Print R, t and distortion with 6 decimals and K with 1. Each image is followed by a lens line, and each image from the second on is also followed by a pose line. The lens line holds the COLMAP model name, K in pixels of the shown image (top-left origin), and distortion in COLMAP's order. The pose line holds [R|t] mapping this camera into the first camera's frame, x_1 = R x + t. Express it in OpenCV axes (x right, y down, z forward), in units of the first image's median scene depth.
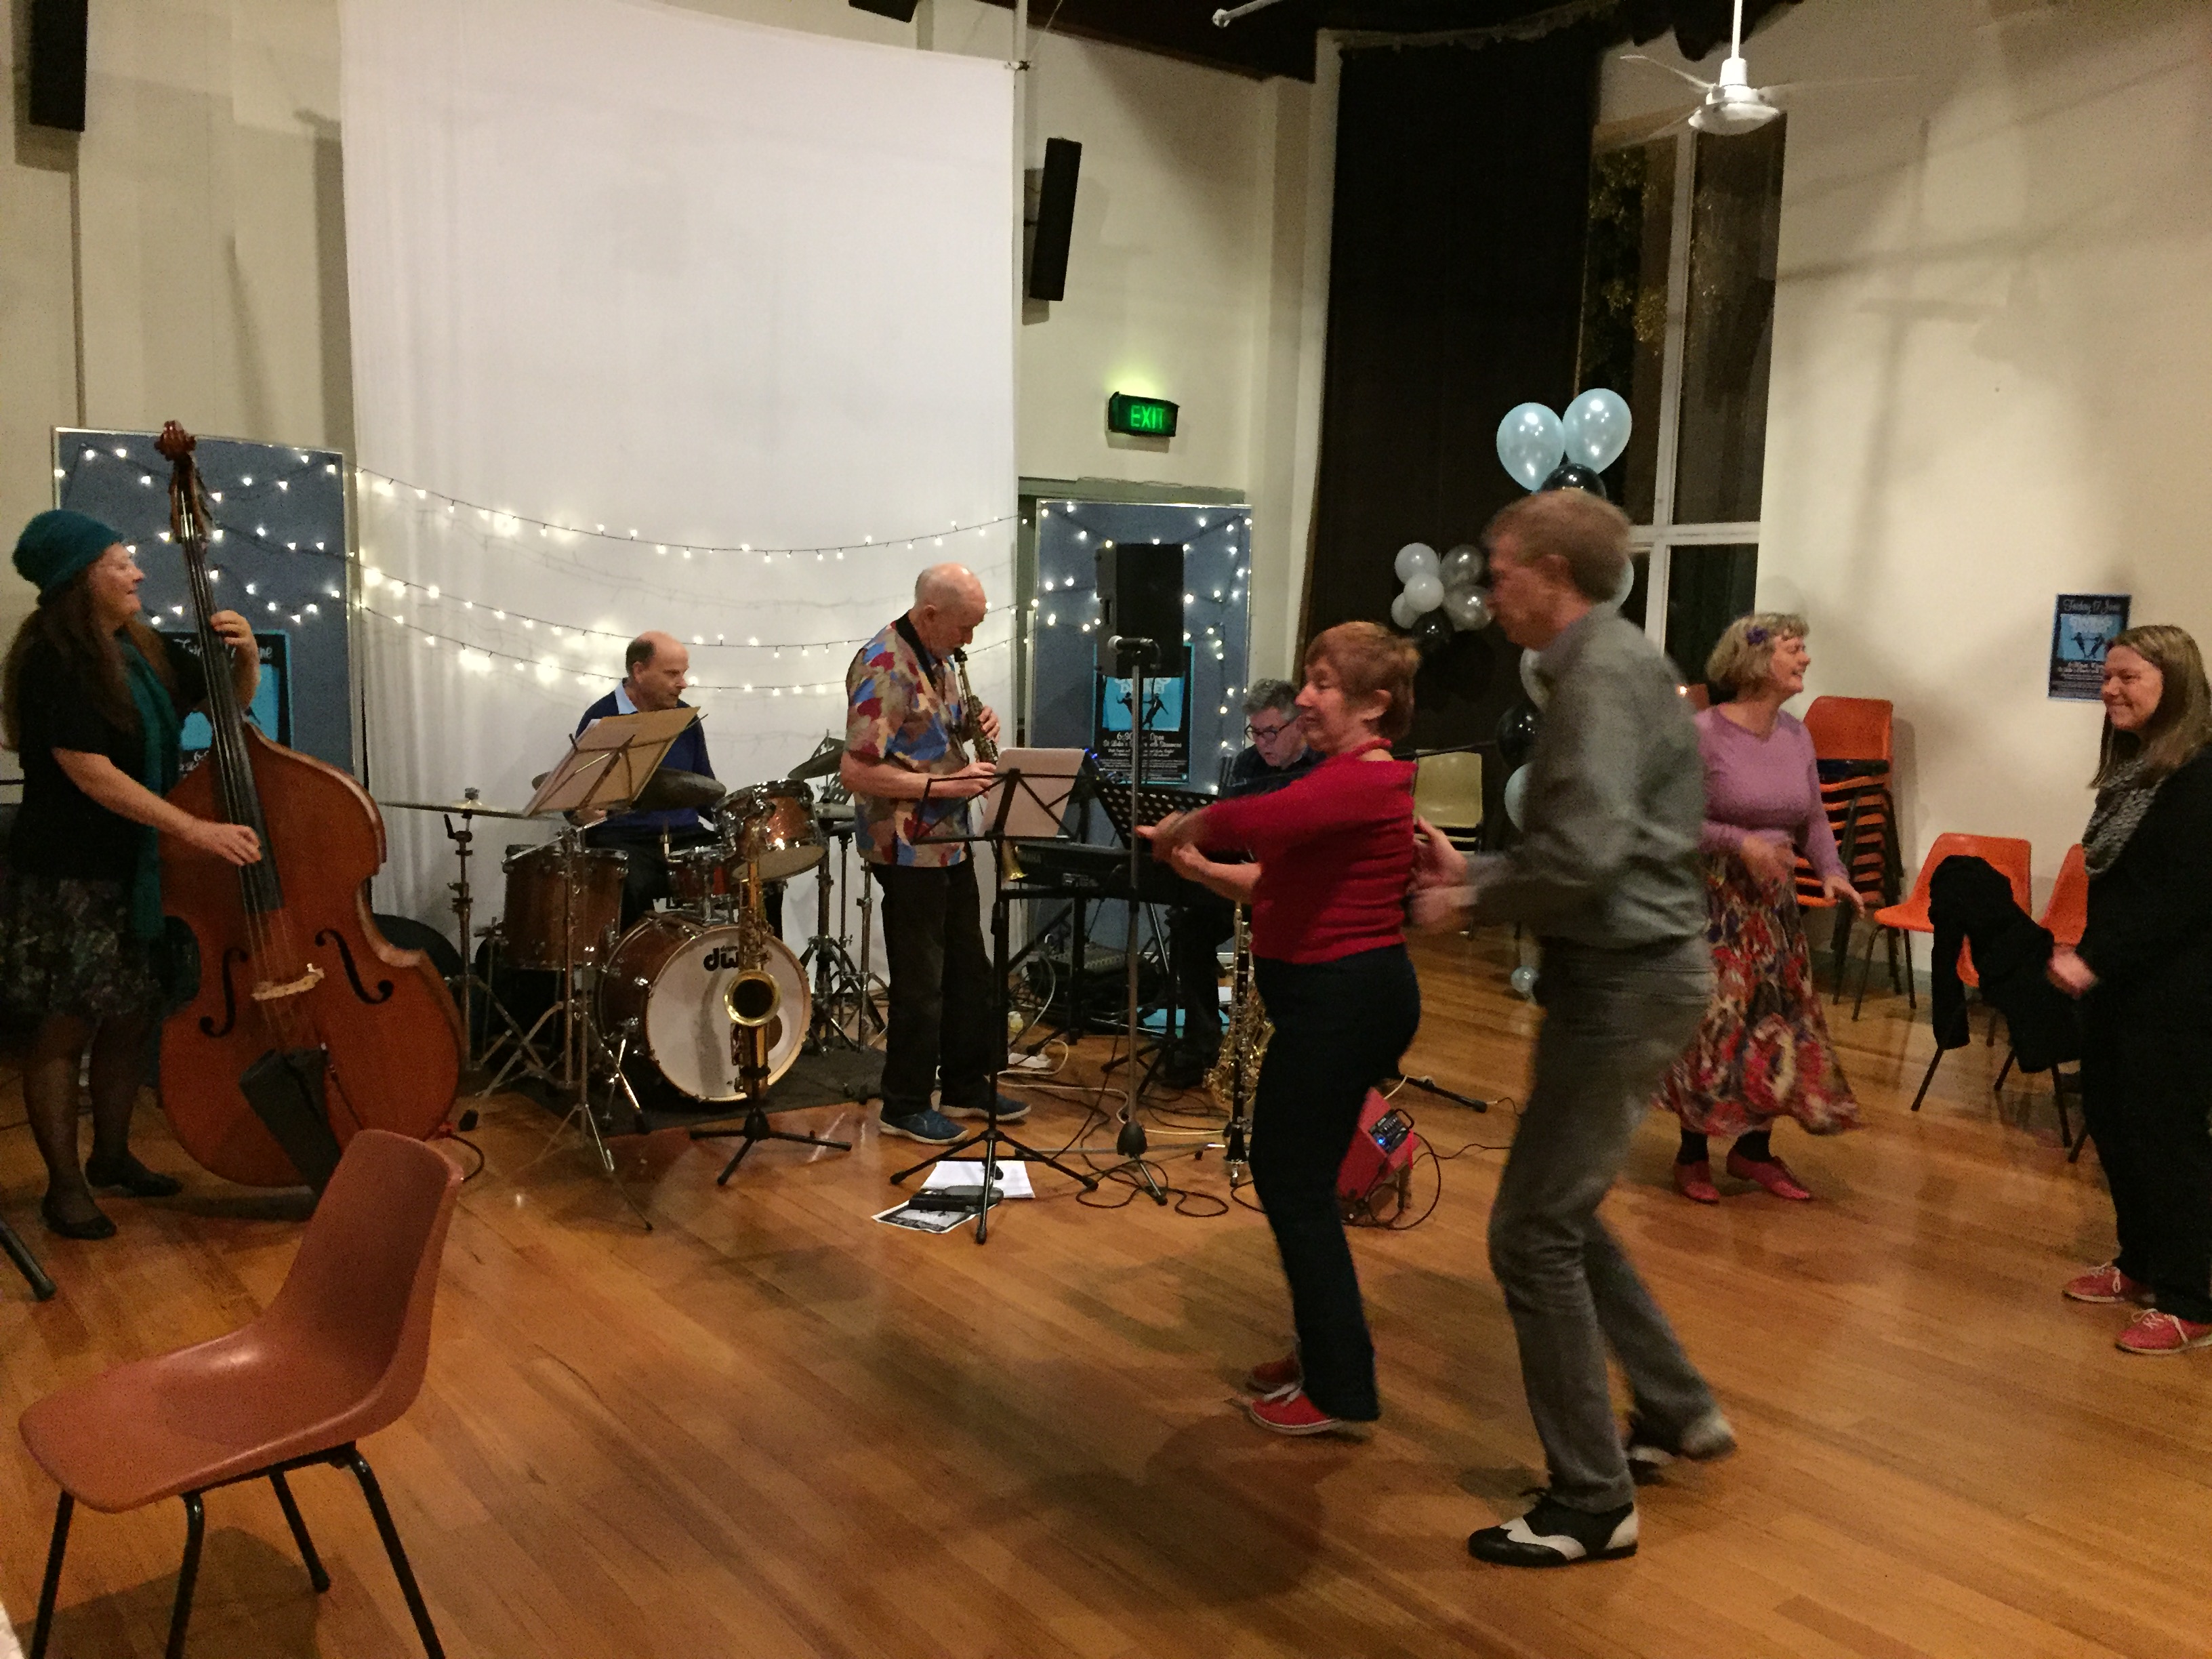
lens RADIAL K [[1899.0, 0, 1106.0], [0, 1899.0, 829.5], [0, 0, 1]] dist [0.097617, -0.147694]
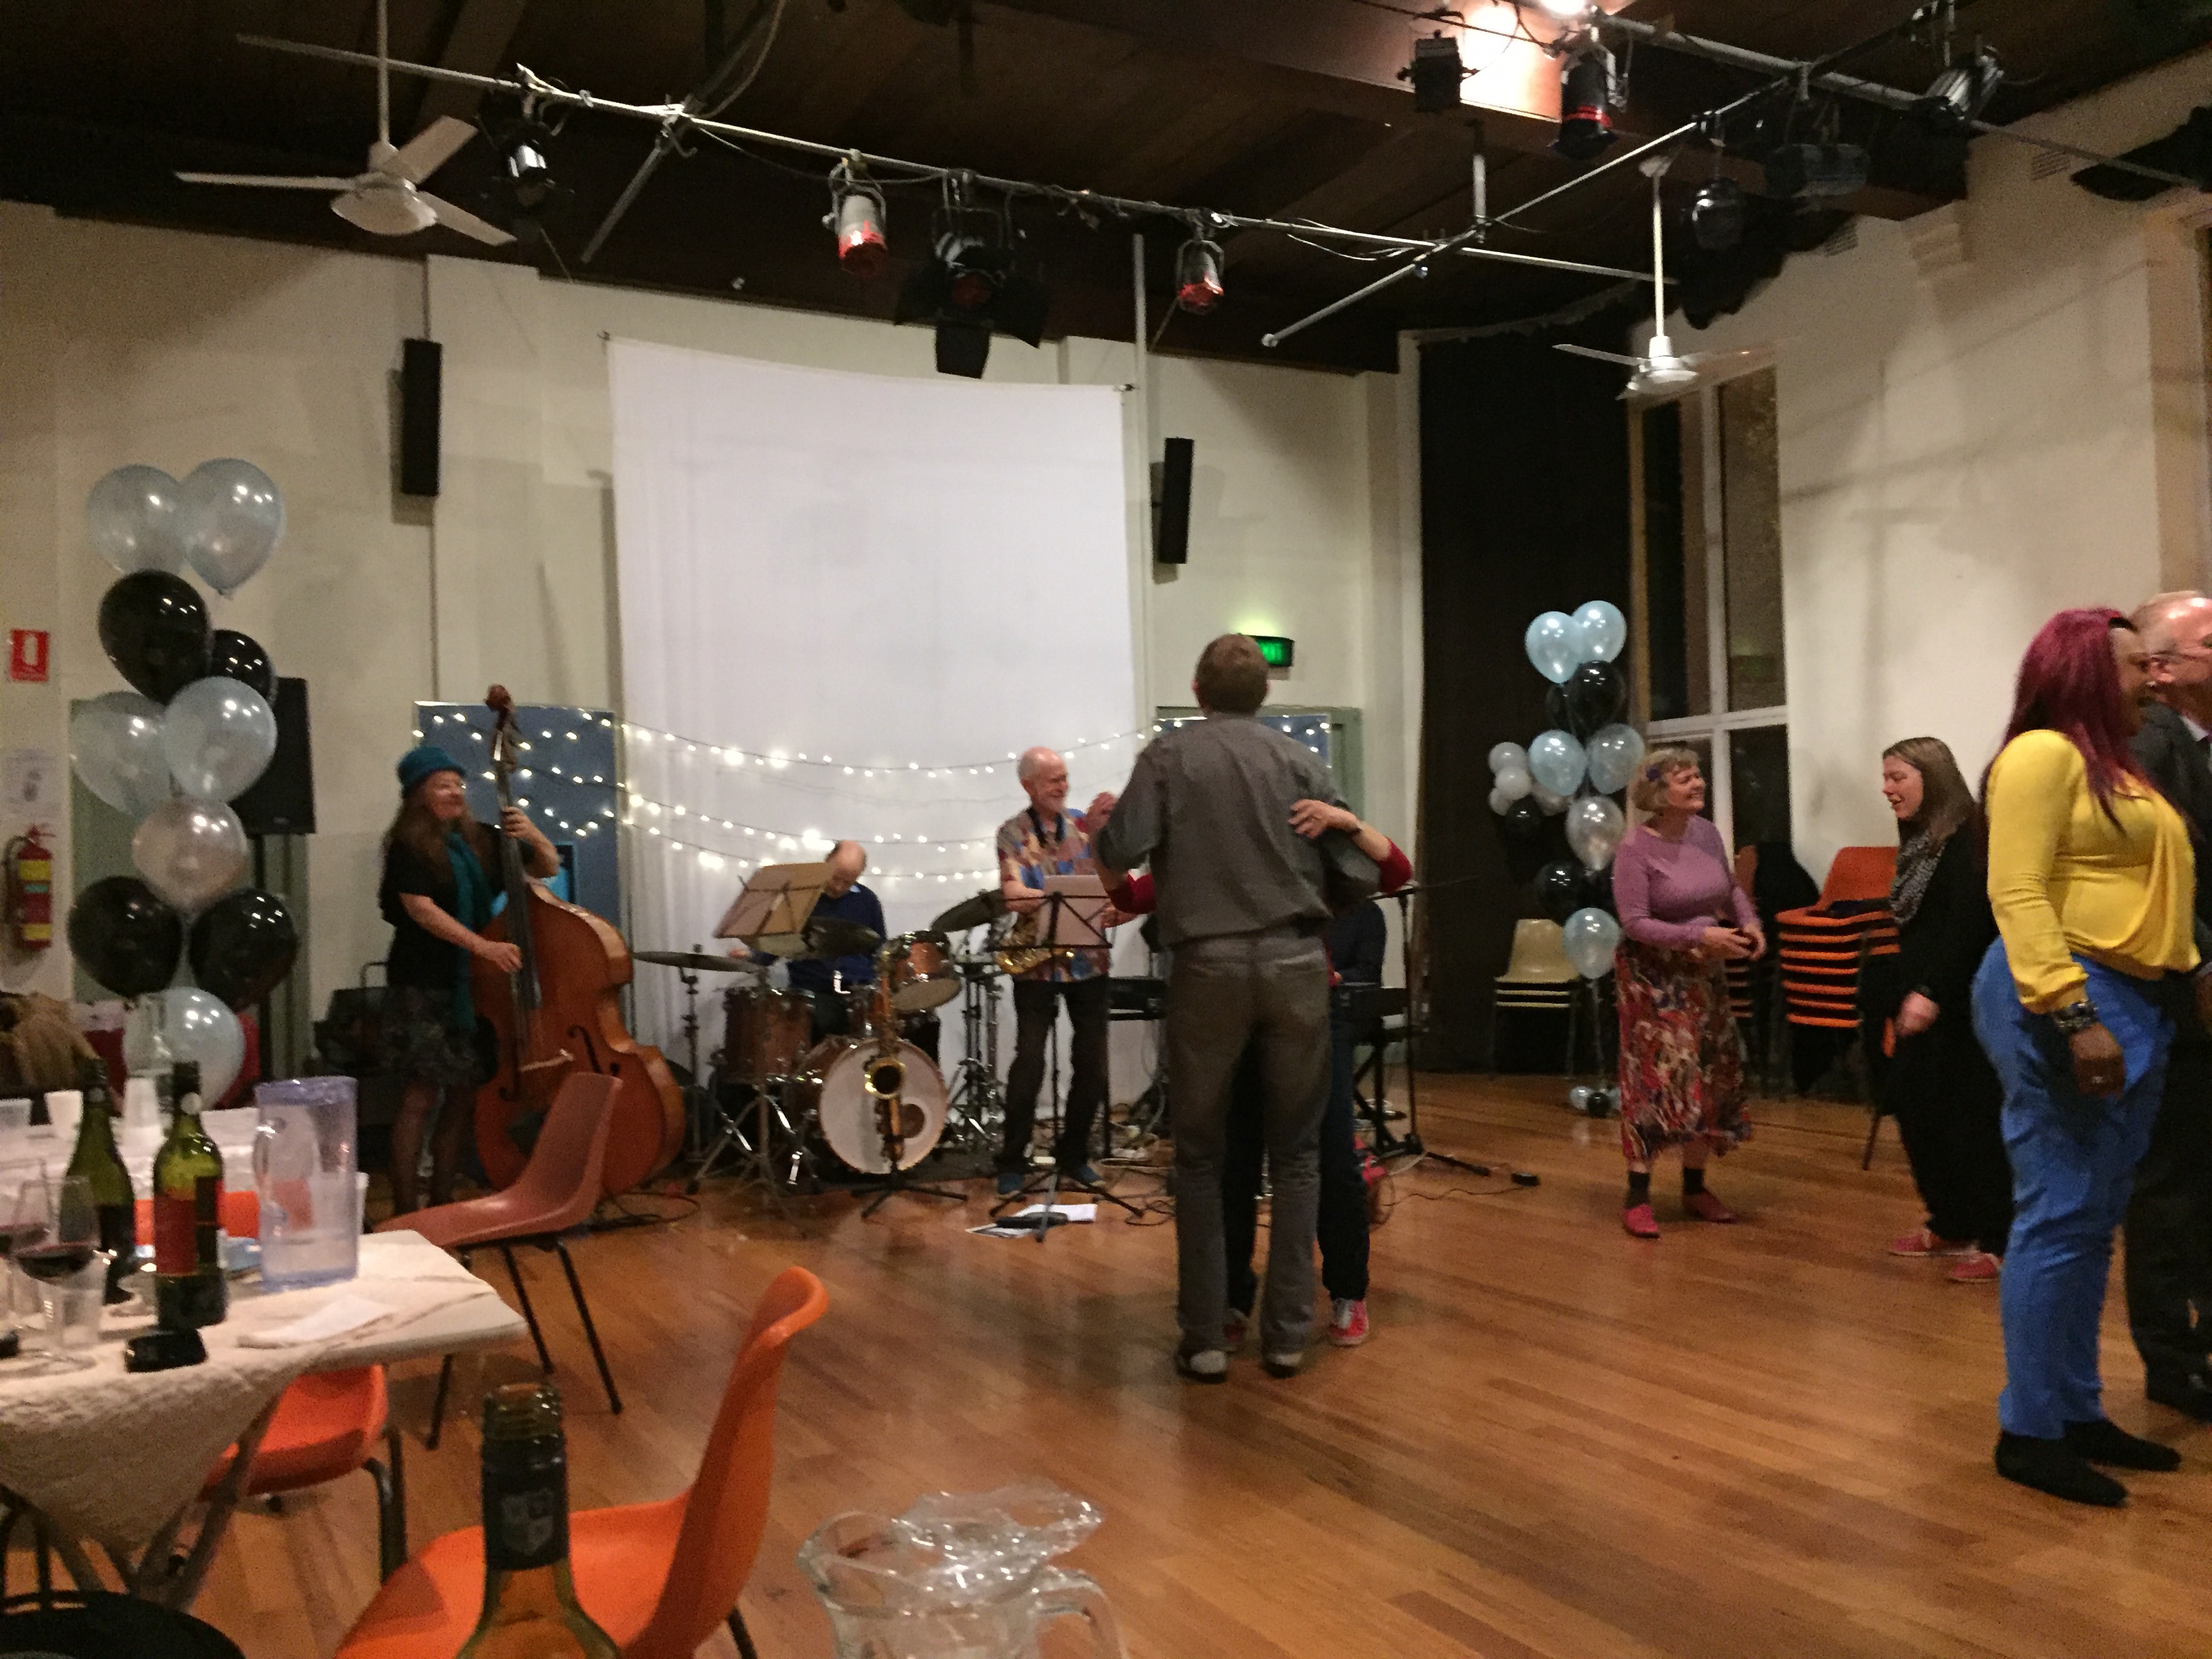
lens RADIAL K [[1899.0, 0, 1106.0], [0, 1899.0, 829.5], [0, 0, 1]] dist [0.097617, -0.147694]
pose [[0.986821, -0.053102, -0.152852, 0.131119], [0.031729, 0.989781, -0.139020, 0.076057], [0.158672, 0.132338, 0.978422, -0.225791]]
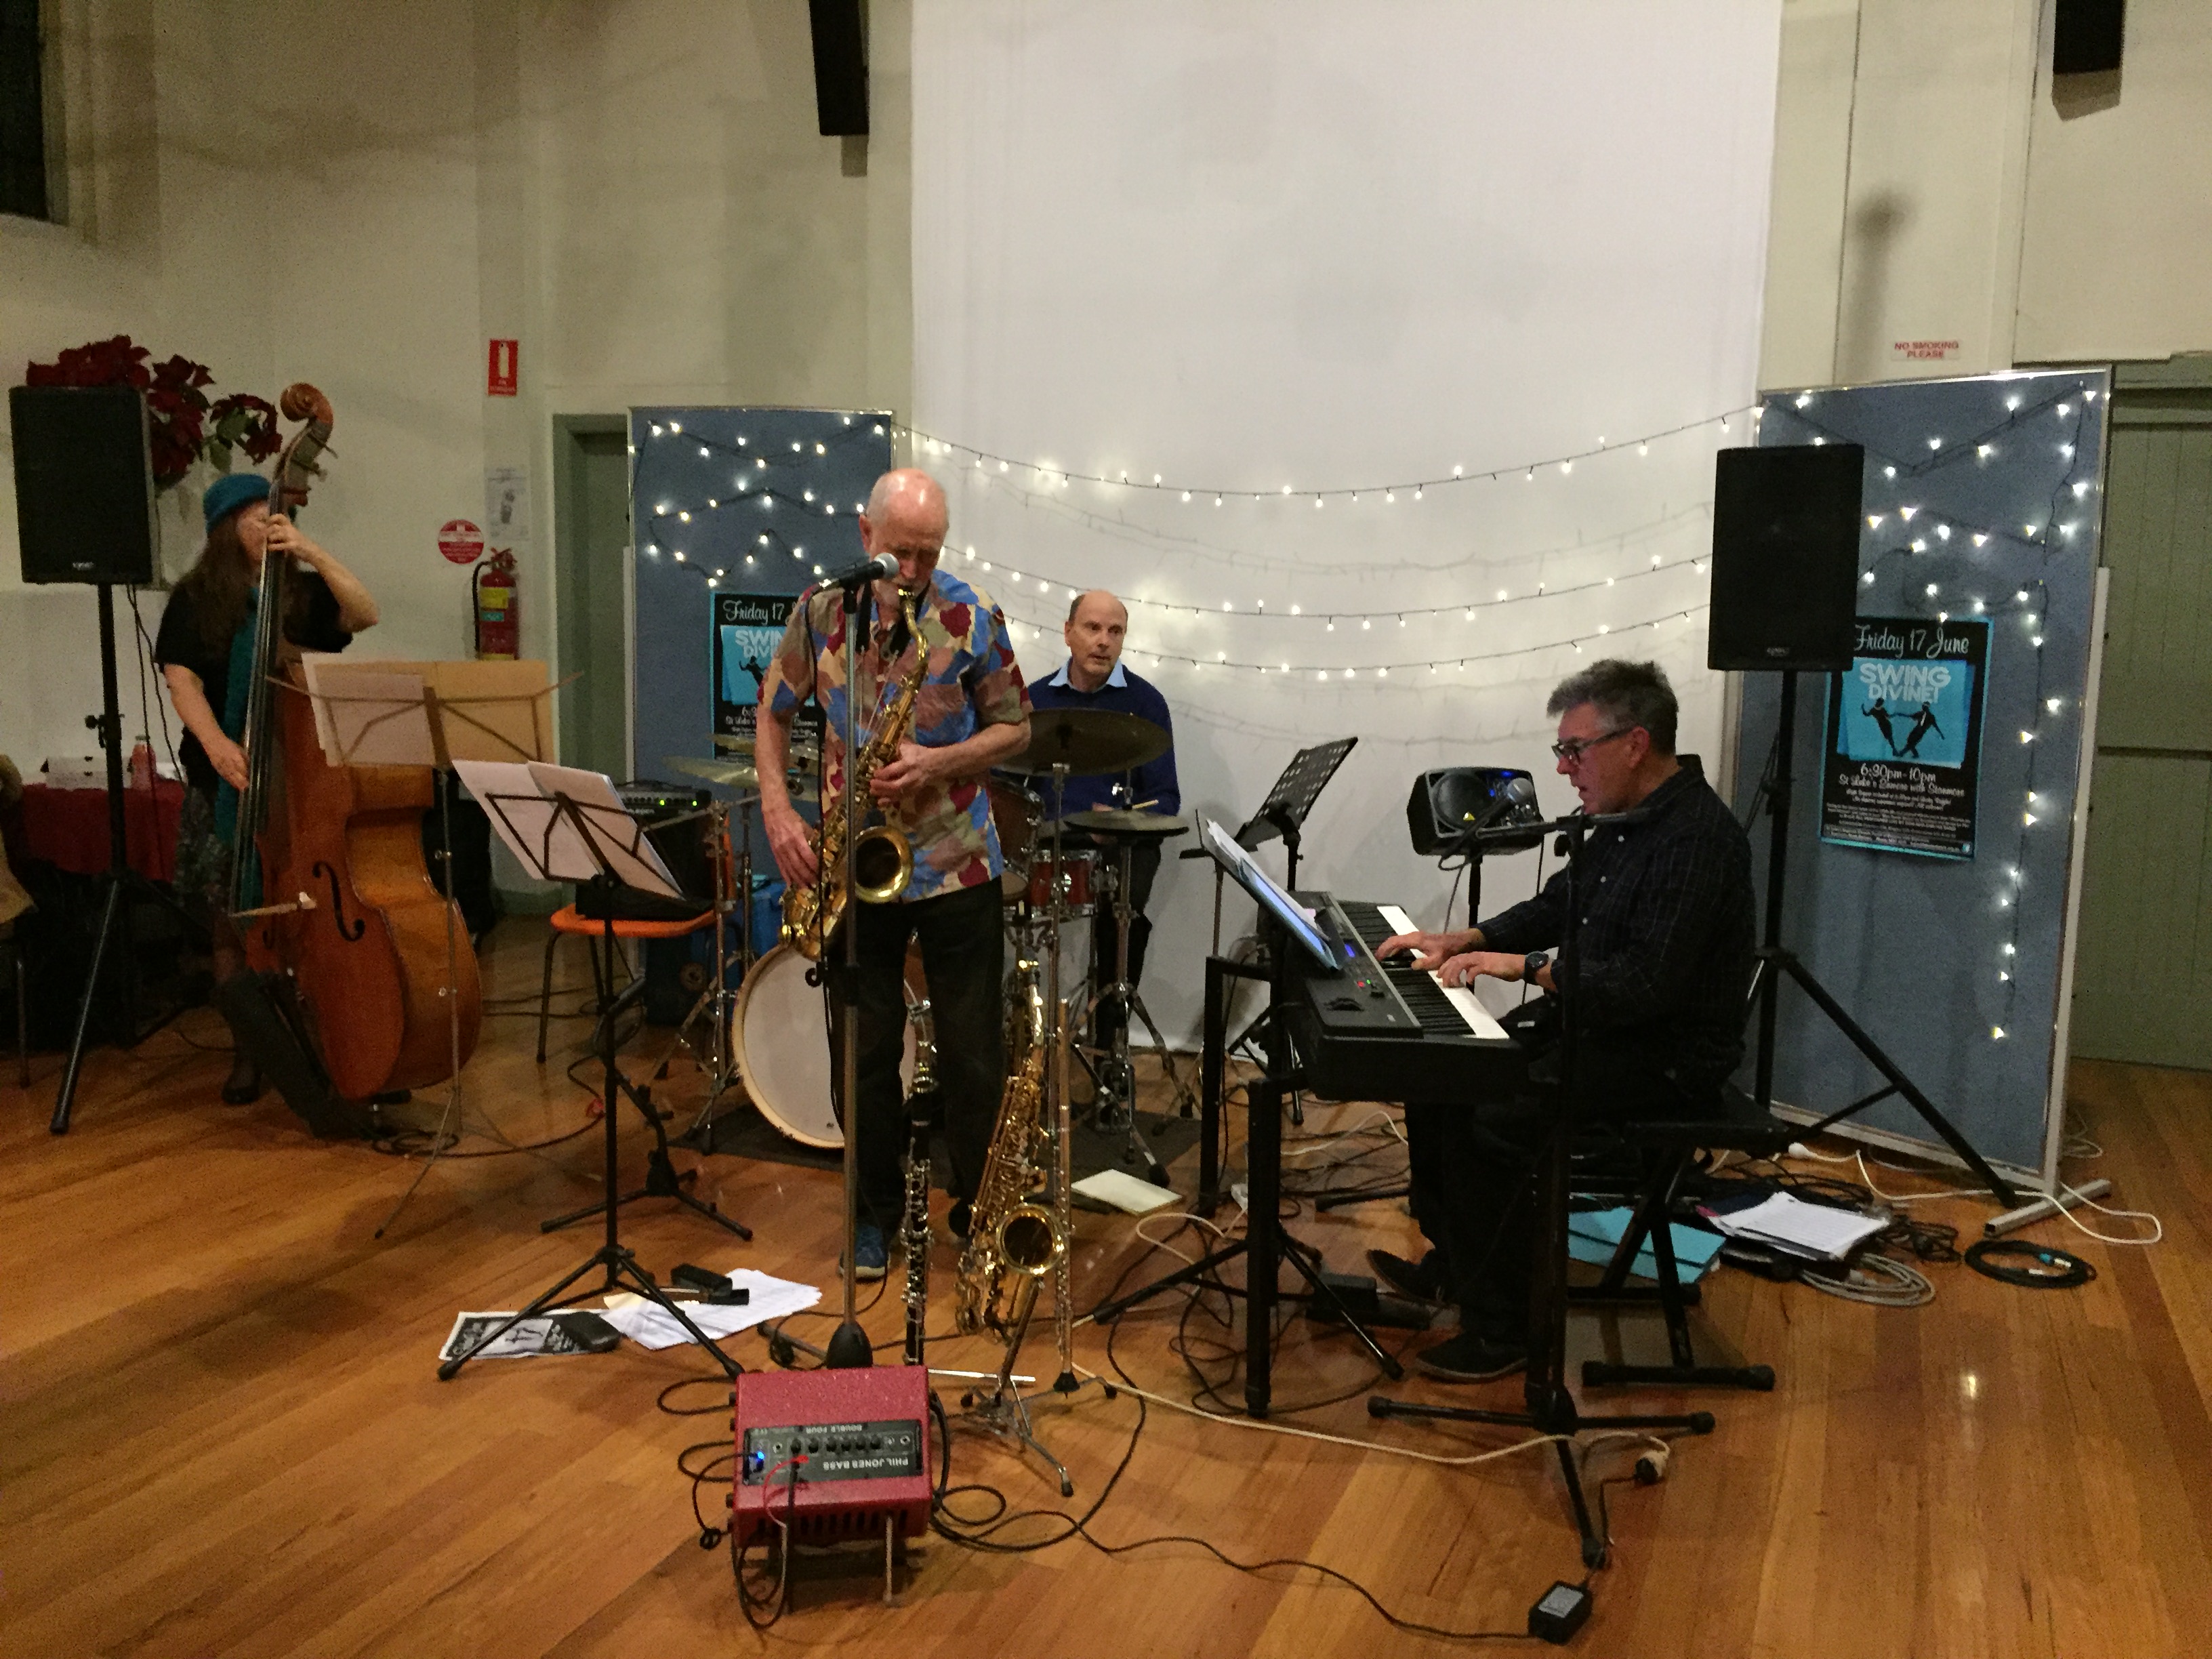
lens RADIAL K [[1899.0, 0, 1106.0], [0, 1899.0, 829.5], [0, 0, 1]] dist [0.097617, -0.147694]
pose [[0.520182, 0.098357, -0.848373, 0.449979], [-0.104035, 0.993246, 0.051364, -0.040510], [0.847695, 0.061542, 0.526901, 0.524161]]
